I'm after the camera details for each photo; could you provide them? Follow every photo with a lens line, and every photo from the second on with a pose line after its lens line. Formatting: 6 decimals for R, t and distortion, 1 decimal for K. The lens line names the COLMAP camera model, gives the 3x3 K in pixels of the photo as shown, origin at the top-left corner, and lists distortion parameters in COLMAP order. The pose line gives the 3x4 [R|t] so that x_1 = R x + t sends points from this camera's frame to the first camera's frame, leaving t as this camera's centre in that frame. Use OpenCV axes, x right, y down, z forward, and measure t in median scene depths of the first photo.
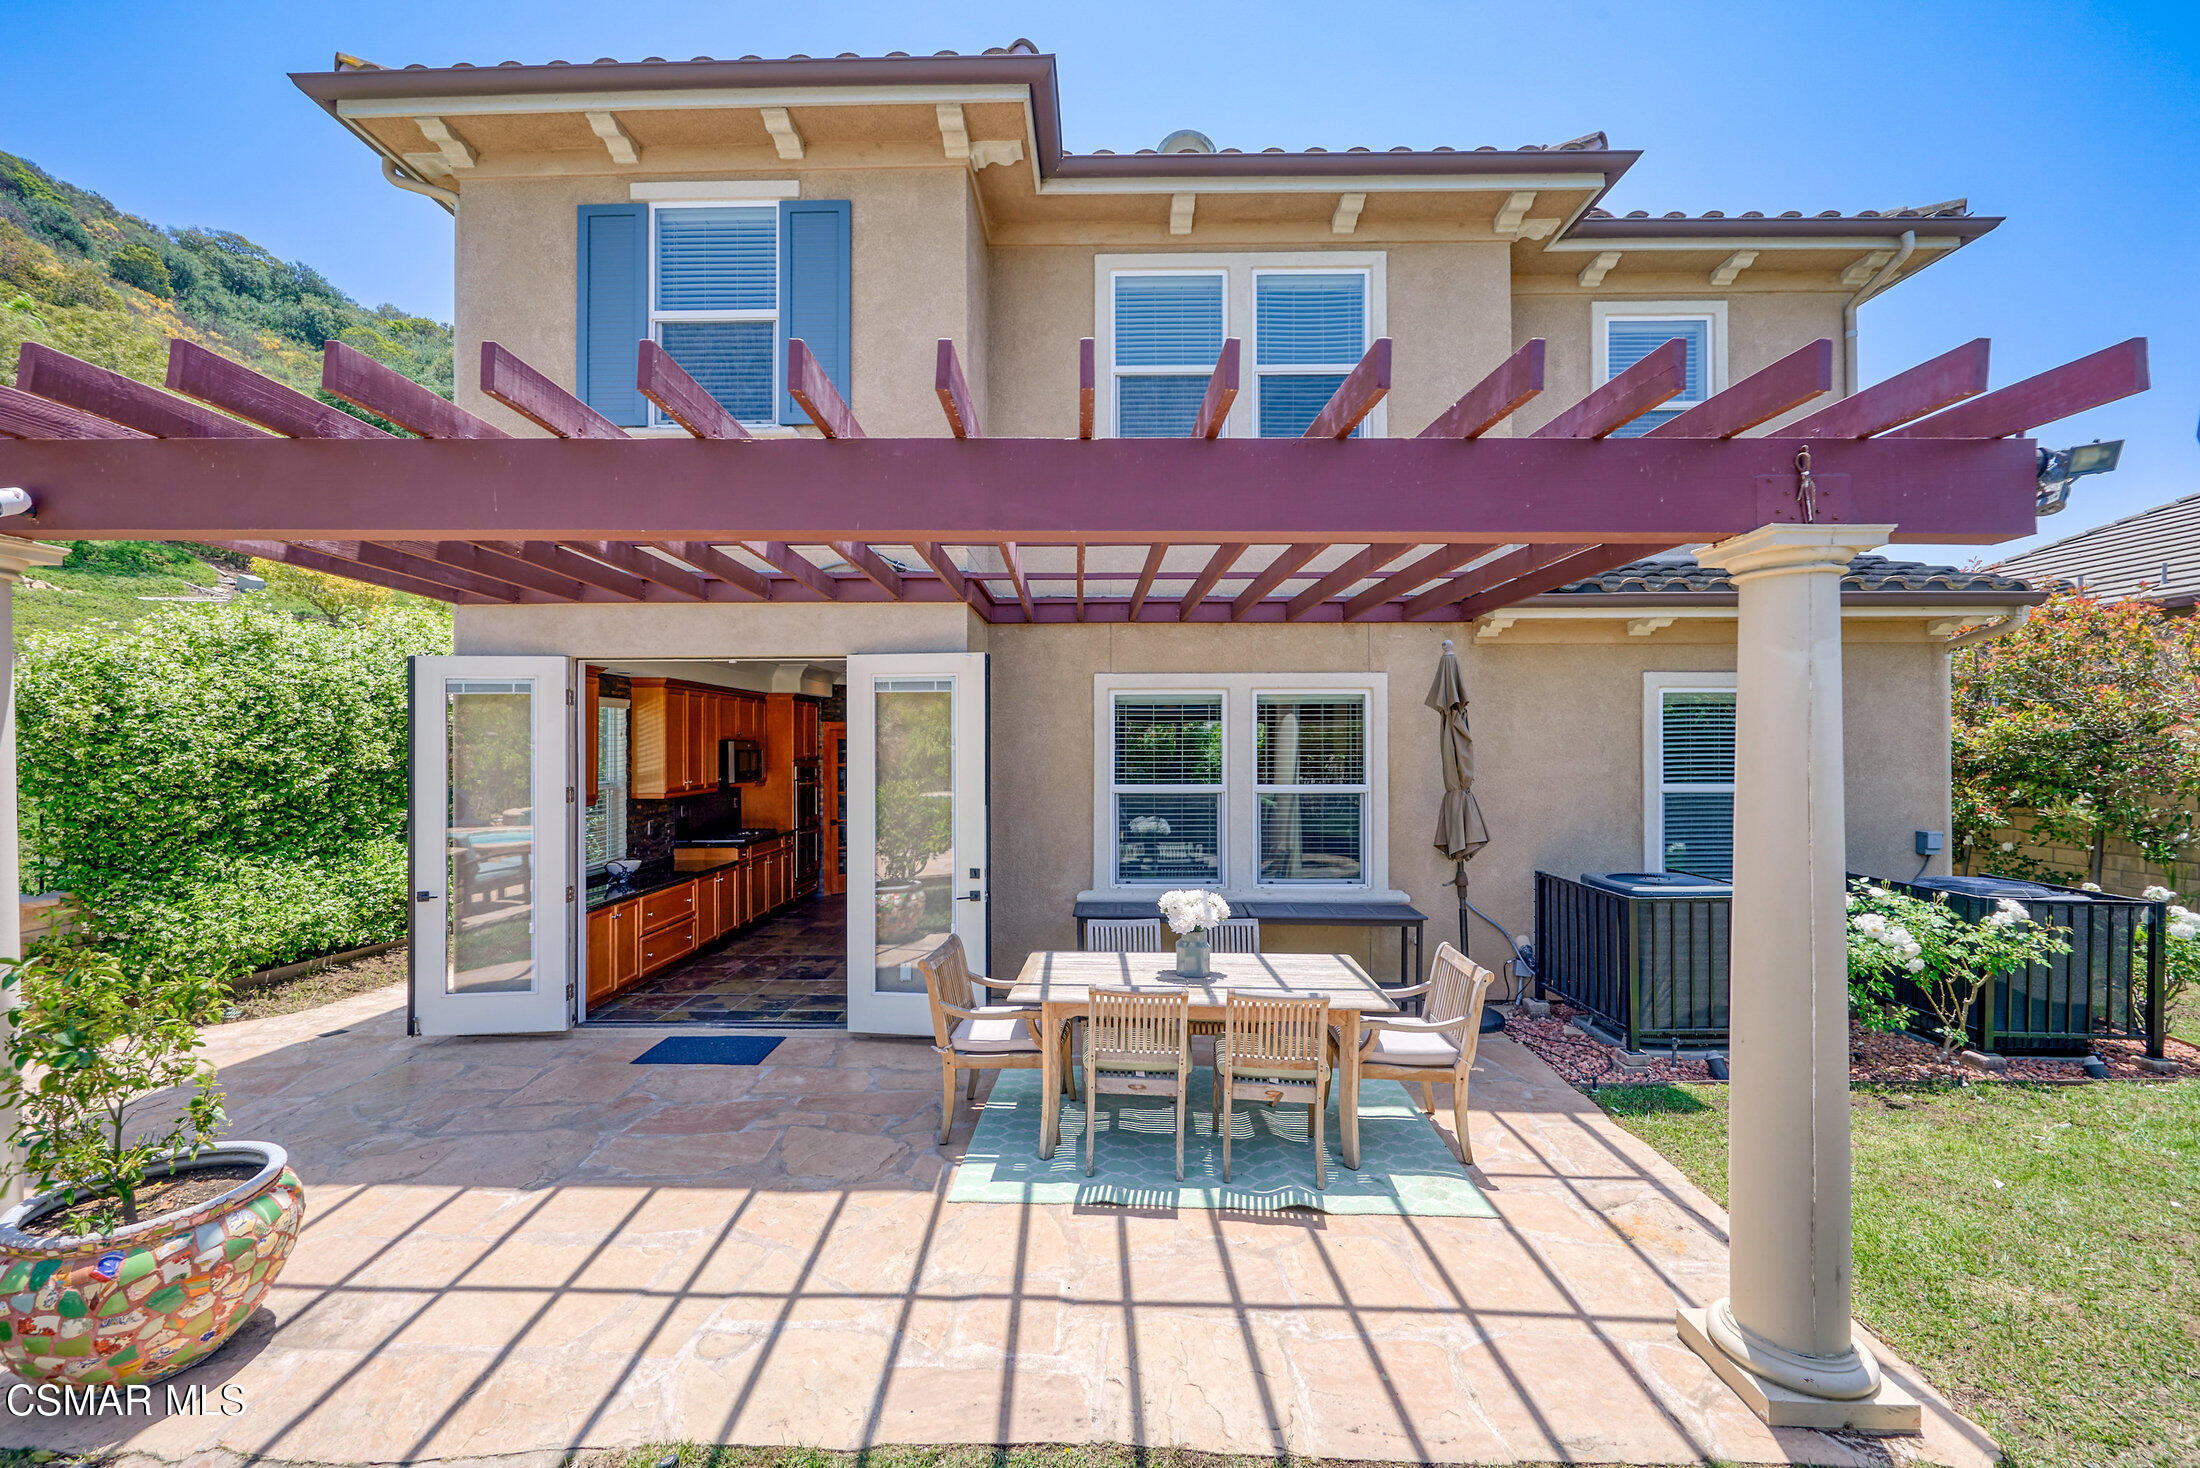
lens RADIAL K [[888.8, 0, 1092.1], [0, 888.8, 739.9], [0, 0, 1]] dist [-0.001444, 0.001322]
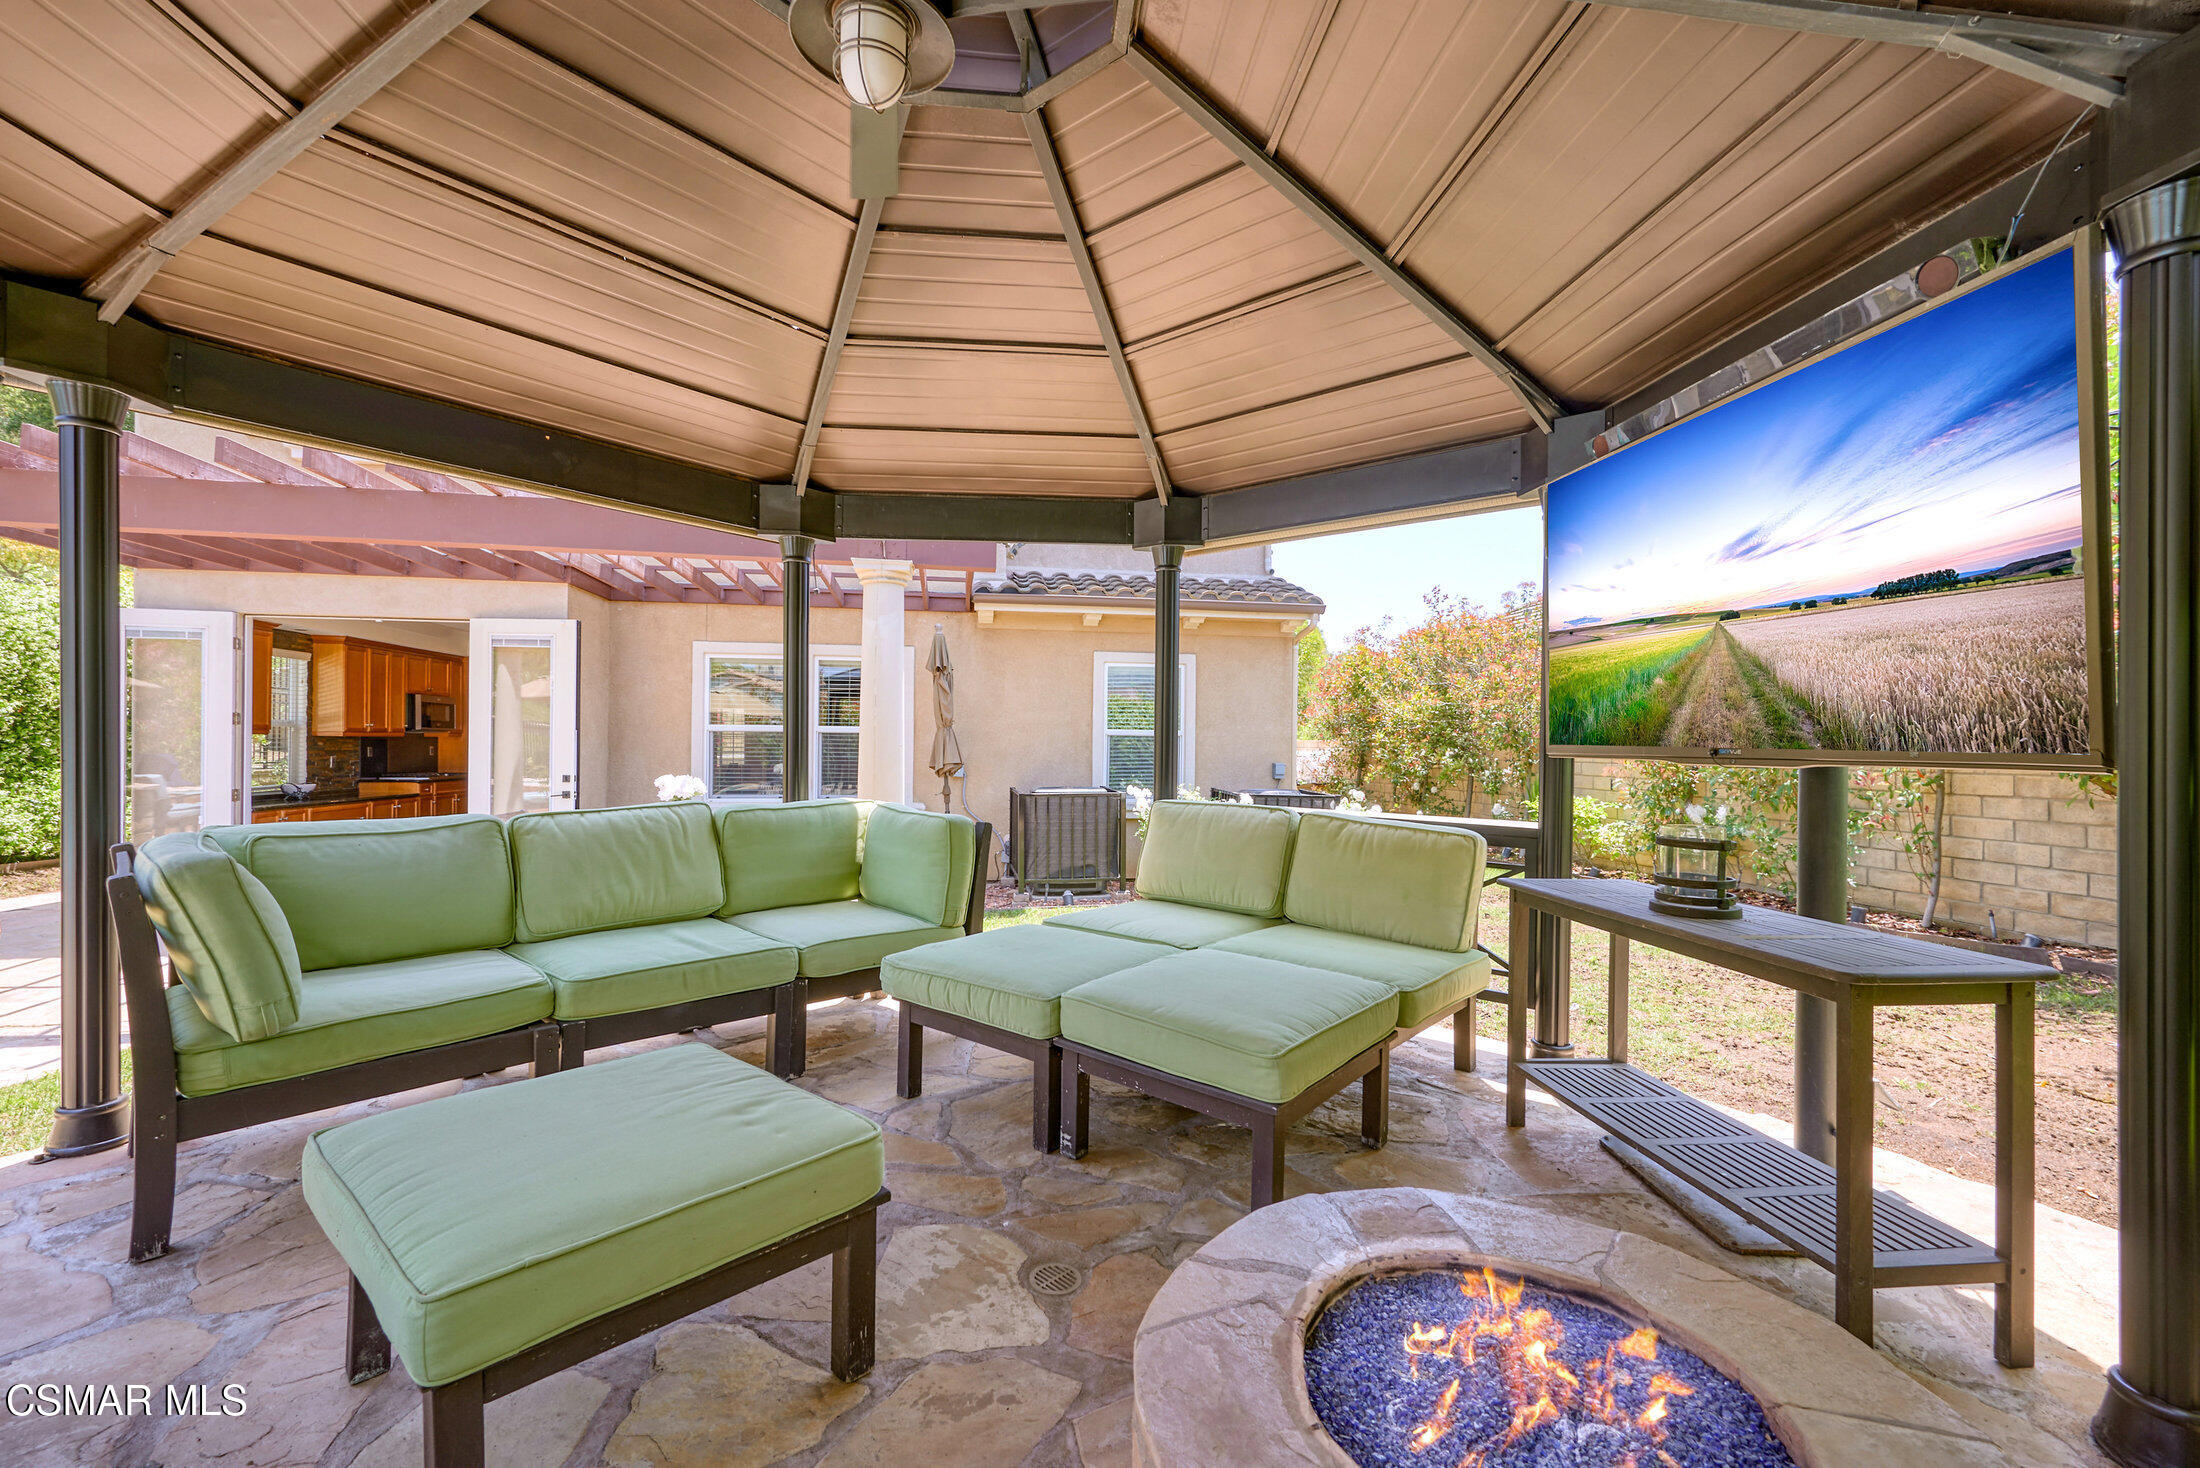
lens RADIAL K [[888.8, 0, 1073.2], [0, 888.8, 737.2], [0, 0, 1]] dist [-0.001444, 0.001322]
pose [[0.986089, 0.012883, 0.165715, 0.348787], [-0.013618, 0.999902, 0.003301, 0.058302], [-0.165657, -0.005512, 0.986168, -0.417479]]
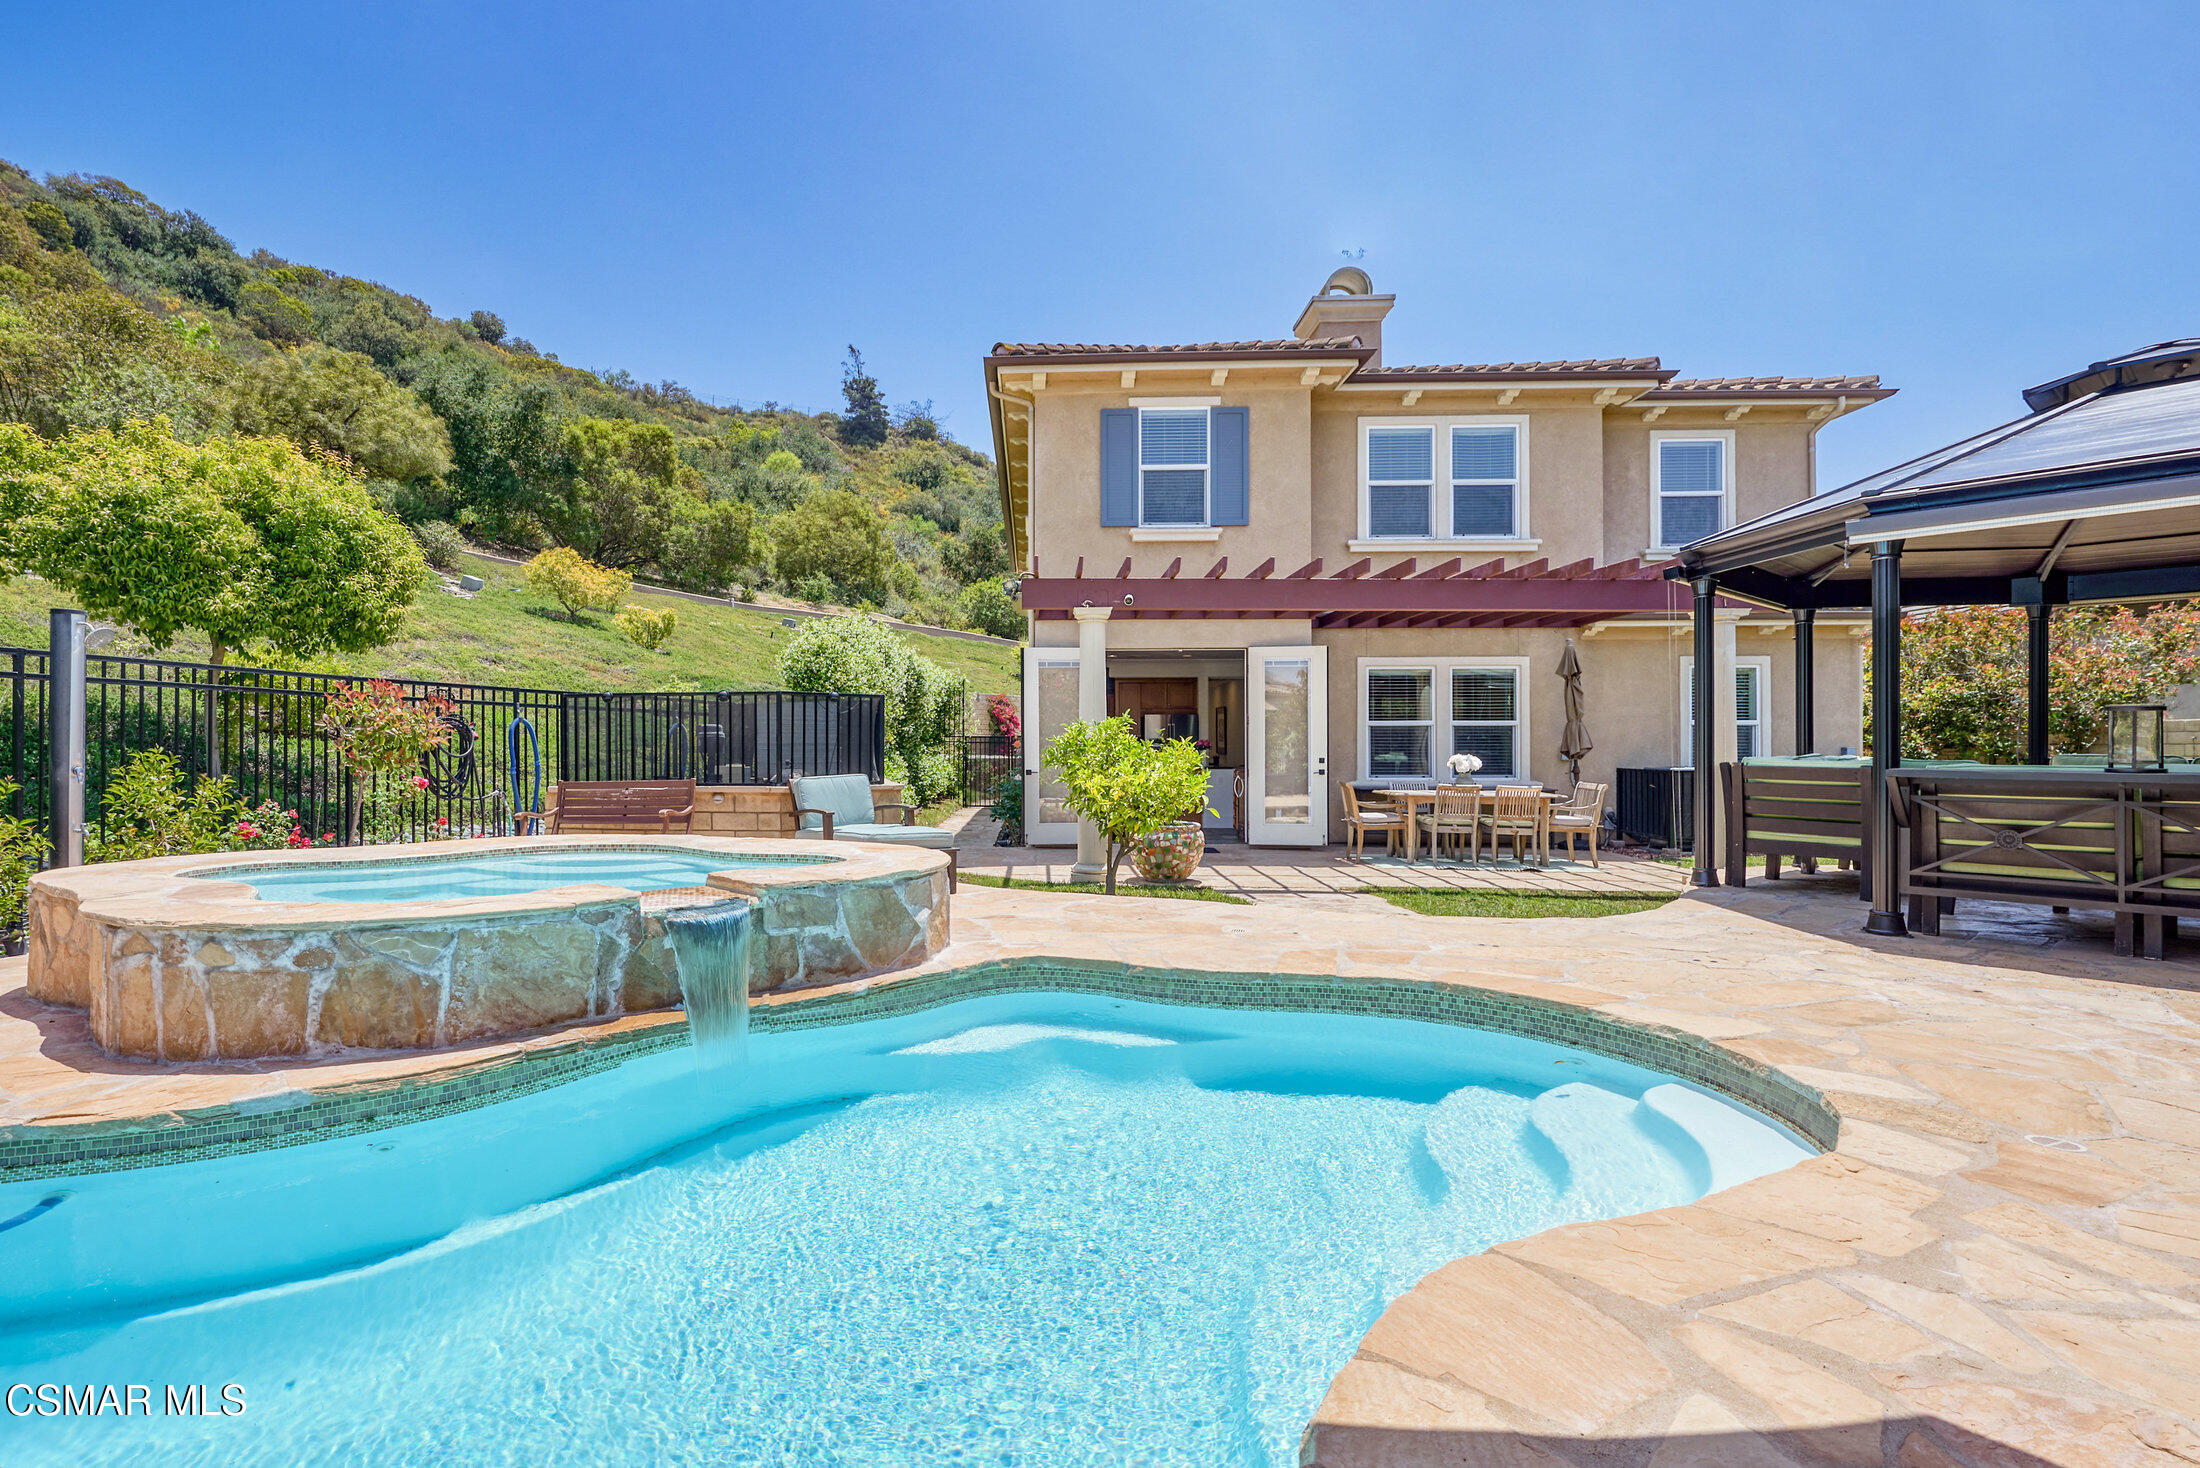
lens RADIAL K [[1099.6, 0, 945.3], [0, 1099.6, 743.5], [0, 0, 1]] dist [-0.000435, 0.001589]
pose [[0.998974, 0.002525, -0.045225, -0.700186], [-0.002429, 0.999995, 0.002183, 0.091534], [0.045231, -0.002071, 0.998974, -1.184883]]
